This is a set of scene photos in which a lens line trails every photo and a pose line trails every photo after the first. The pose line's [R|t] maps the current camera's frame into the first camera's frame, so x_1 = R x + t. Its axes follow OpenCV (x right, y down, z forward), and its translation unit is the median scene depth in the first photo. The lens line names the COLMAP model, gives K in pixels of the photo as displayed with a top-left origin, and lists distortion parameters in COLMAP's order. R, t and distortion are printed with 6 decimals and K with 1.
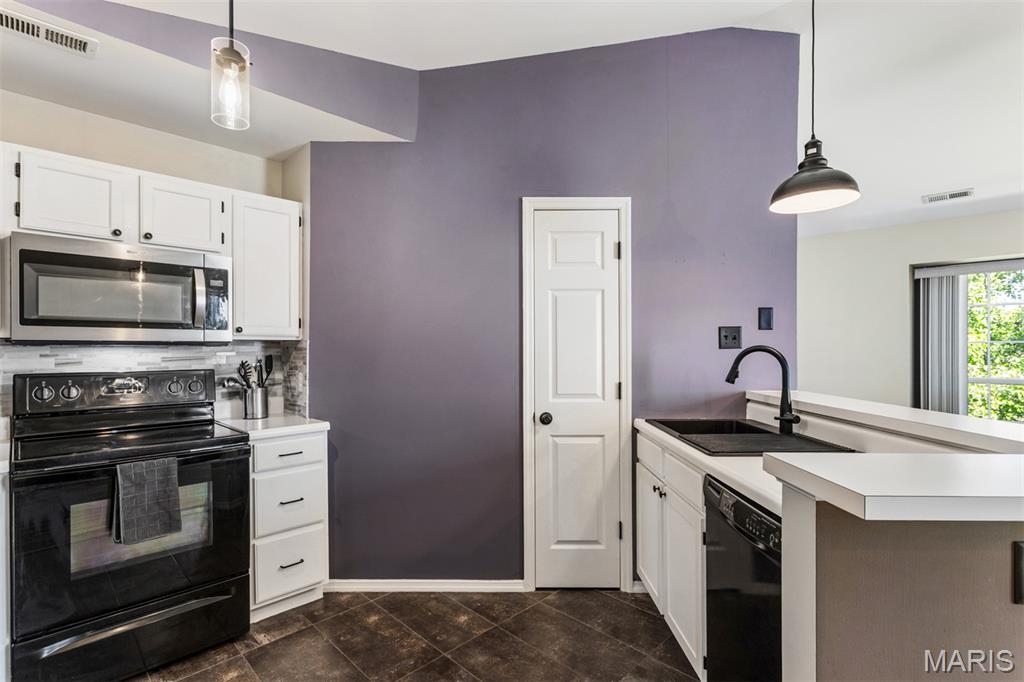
lens RADIAL K [[488.8, 0, 500.7], [0, 488.8, 345.6], [0, 0, 1]] dist [-0.001485, 0.002753]
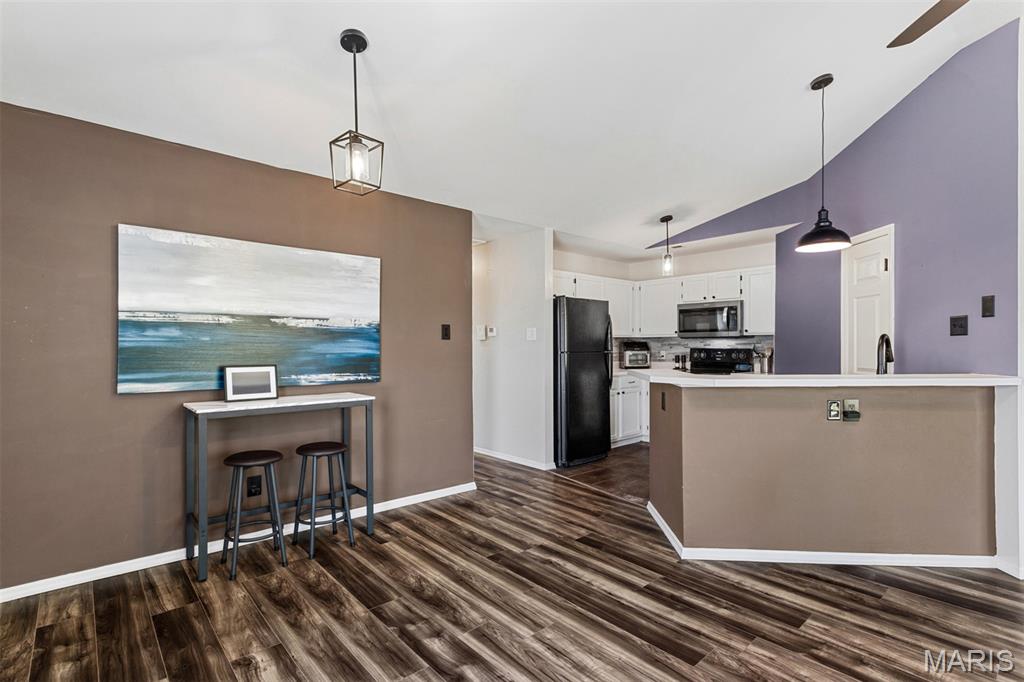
lens RADIAL K [[488.8, 0, 515.3], [0, 488.8, 345.7], [0, 0, 1]] dist [-0.001485, 0.002753]
pose [[-0.041665, 0.005371, -0.999117, 1.755090], [0.013594, 0.999896, 0.004808, 0.010996], [0.999039, -0.013382, -0.041734, 0.026280]]
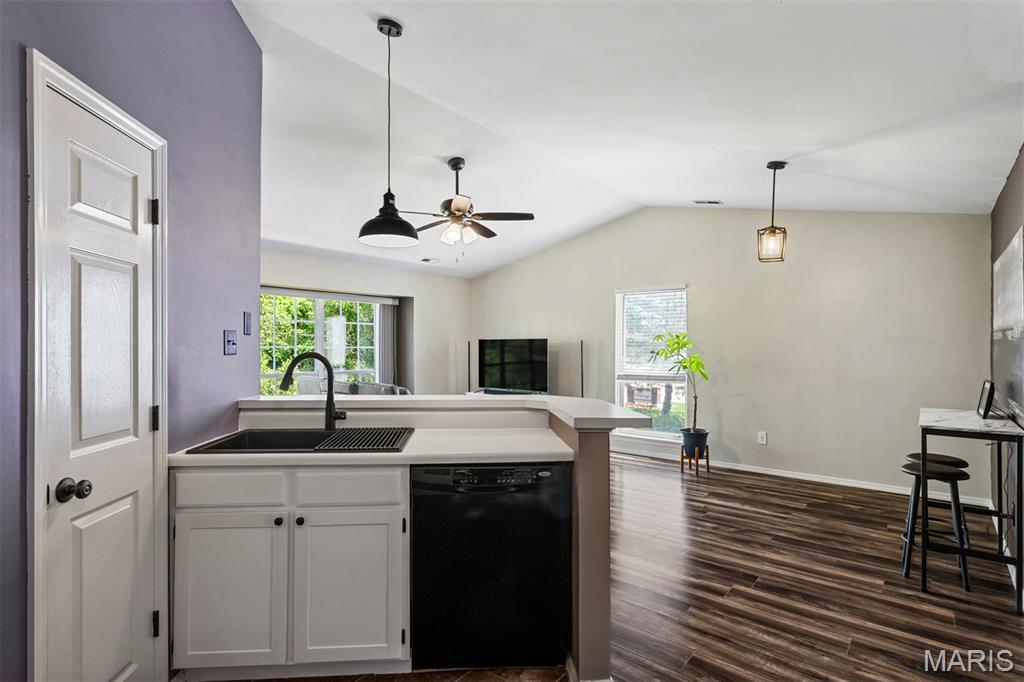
lens RADIAL K [[488.8, 0, 503.5], [0, 488.8, 347.6], [0, 0, 1]] dist [-0.001485, 0.002753]
pose [[-0.076639, 0.005981, 0.997041, -0.491017], [-0.010712, 0.999919, -0.006822, -0.006984], [-0.997001, -0.011203, -0.076569, 0.592568]]
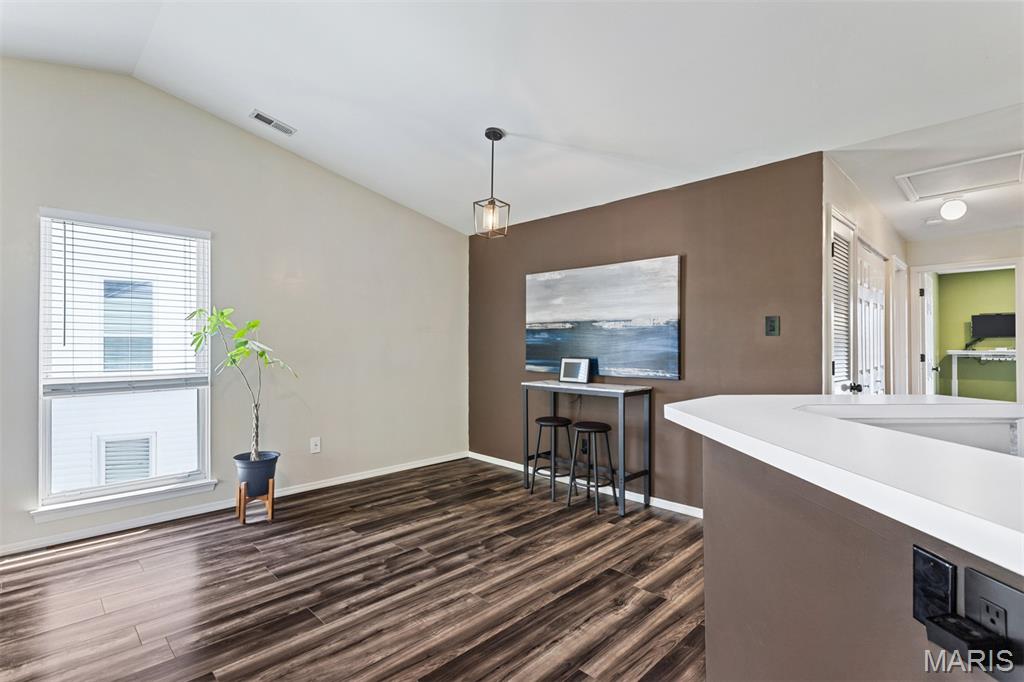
lens RADIAL K [[488.8, 0, 487.5], [0, 488.8, 344.4], [0, 0, 1]] dist [-0.001485, 0.002753]
pose [[-0.999691, 0.006923, 0.023861, 0.851066], [0.006573, 0.999870, -0.014740, 0.032657], [-0.023960, -0.014578, -0.999607, 1.001104]]
